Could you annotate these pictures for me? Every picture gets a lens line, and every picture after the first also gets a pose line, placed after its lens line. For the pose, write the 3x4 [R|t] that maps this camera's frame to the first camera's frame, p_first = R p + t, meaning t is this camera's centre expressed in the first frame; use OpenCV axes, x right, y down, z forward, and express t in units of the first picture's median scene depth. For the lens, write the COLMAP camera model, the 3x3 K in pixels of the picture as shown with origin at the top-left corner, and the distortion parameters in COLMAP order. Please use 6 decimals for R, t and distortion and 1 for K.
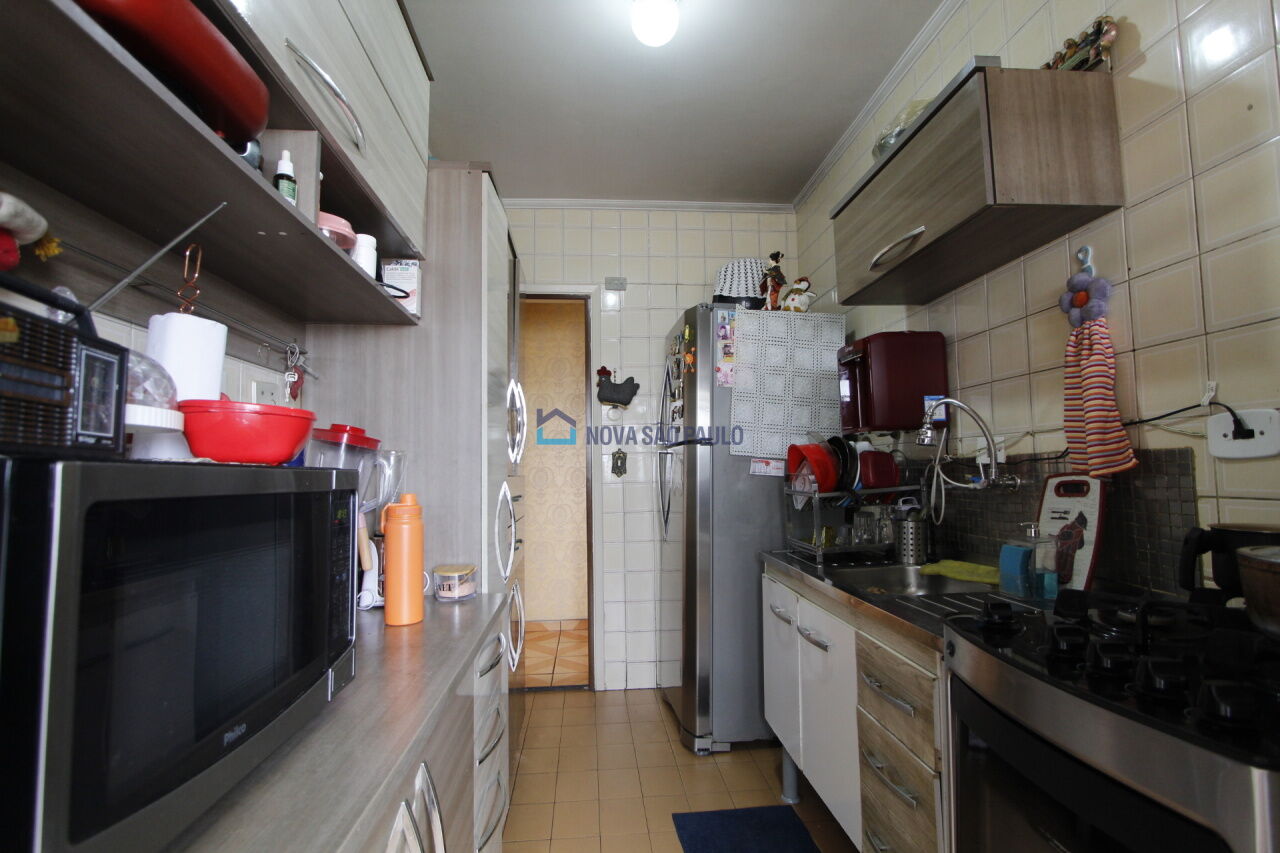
lens RADIAL K [[604.9, 0, 641.1], [0, 604.9, 432.0], [0, 0, 1]] dist [-0.020617, 0.003954]
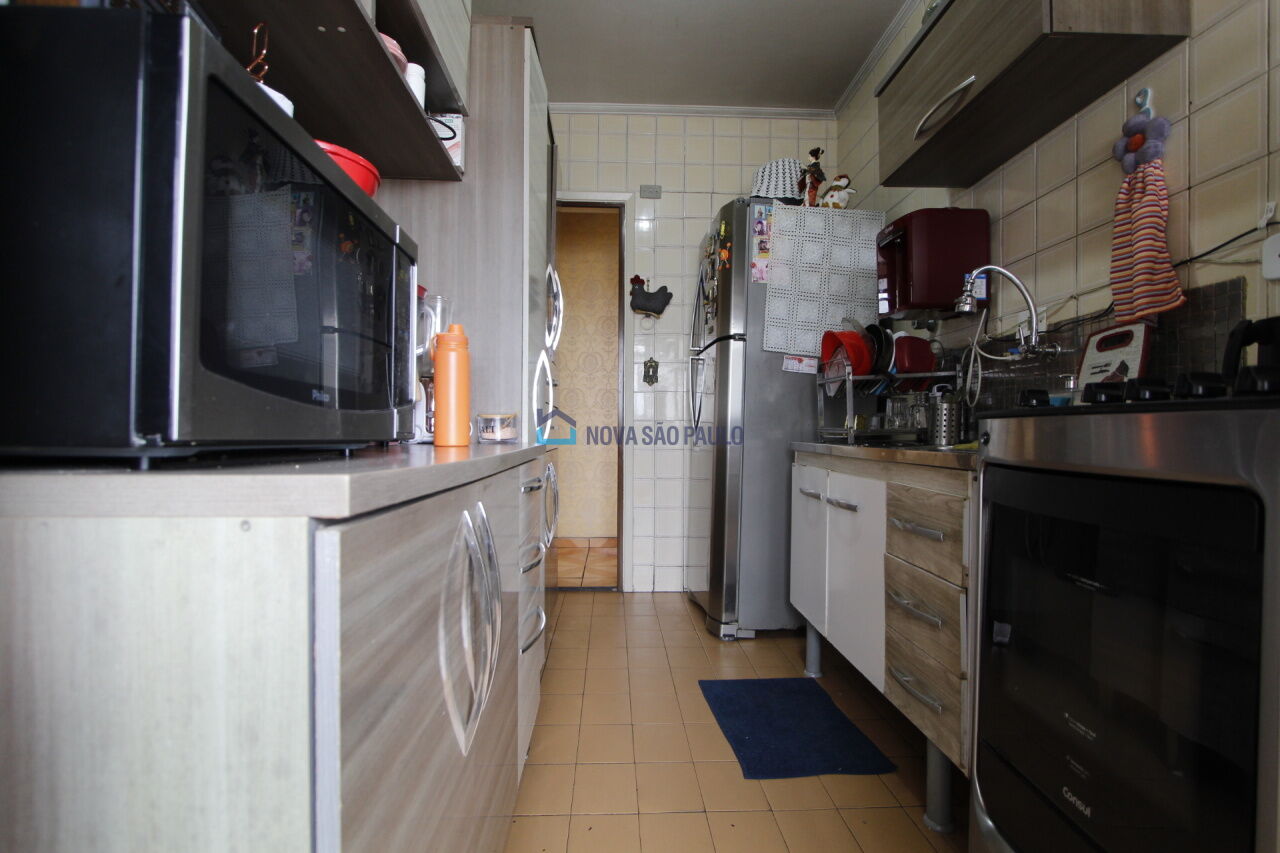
lens RADIAL K [[604.9, 0, 639.3], [0, 604.9, 428.5], [0, 0, 1]] dist [-0.020617, 0.003954]
pose [[0.998724, 0.020096, -0.046325, -0.013757], [-0.017039, 0.997709, 0.065466, 0.158576], [0.047534, -0.064593, 0.996779, -0.025957]]
